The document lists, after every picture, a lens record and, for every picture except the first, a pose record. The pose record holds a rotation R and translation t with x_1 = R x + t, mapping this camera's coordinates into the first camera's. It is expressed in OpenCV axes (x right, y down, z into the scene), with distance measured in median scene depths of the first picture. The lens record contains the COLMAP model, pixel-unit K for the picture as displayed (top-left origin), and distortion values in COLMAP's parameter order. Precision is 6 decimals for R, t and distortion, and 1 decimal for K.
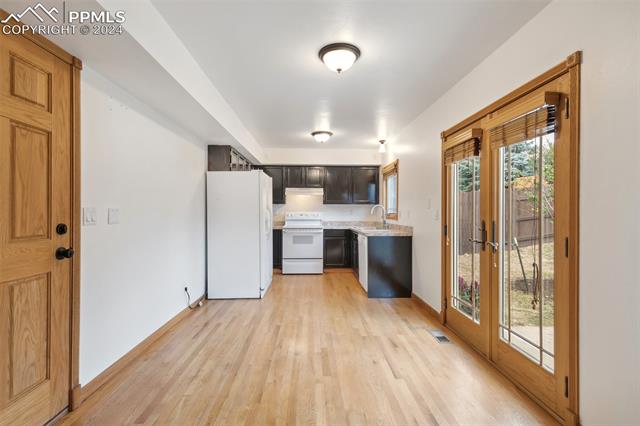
lens RADIAL K [[290.0, 0, 320.0], [0, 290.0, 213.0], [0, 0, 1]] dist [0.001763, 0.000184]
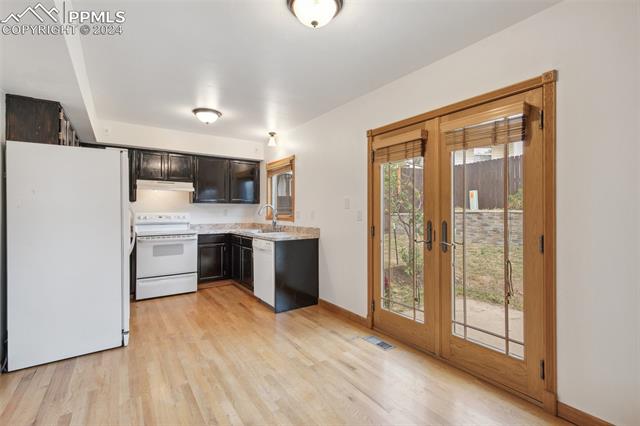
lens RADIAL K [[291.8, 0, 320.1], [0, 291.8, 211.8], [0, 0, 1]] dist [0.005476, 0.000021]
pose [[0.840556, -0.002641, 0.541719, -0.179118], [0.004870, 0.999985, -0.002682, -0.003057], [-0.541703, 0.004893, 0.840556, 0.196843]]
